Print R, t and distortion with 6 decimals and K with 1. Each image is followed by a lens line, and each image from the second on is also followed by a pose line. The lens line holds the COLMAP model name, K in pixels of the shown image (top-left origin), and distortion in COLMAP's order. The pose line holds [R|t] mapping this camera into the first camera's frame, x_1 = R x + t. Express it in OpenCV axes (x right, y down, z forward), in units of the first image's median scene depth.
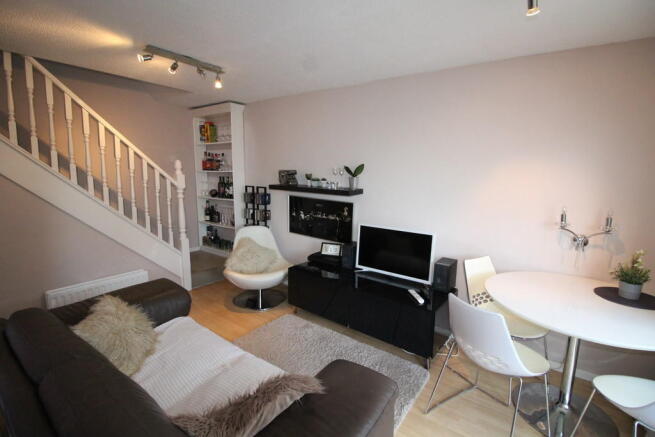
lens RADIAL K [[308.6, 0, 327.5], [0, 308.6, 218.5], [0, 0, 1]] dist [-0.003272, -0.000441]
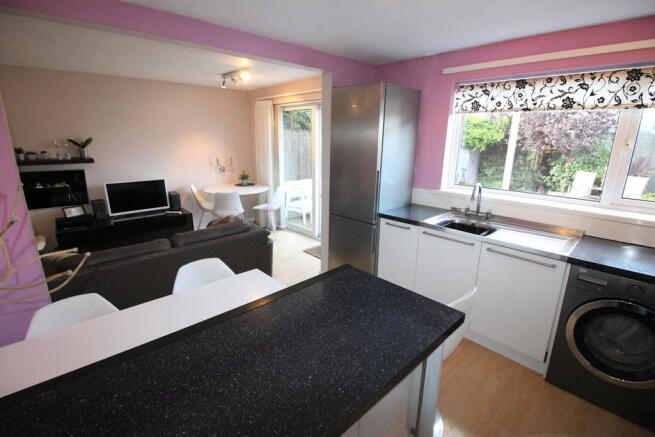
lens RADIAL K [[308.6, 0, 327.5], [0, 308.6, 218.5], [0, 0, 1]] dist [-0.003272, -0.000441]
pose [[0.163790, -0.265200, 0.950180, -1.013443], [0.149434, 0.958743, 0.241831, -0.014600], [-0.975111, 0.102379, 0.196662, -0.179197]]
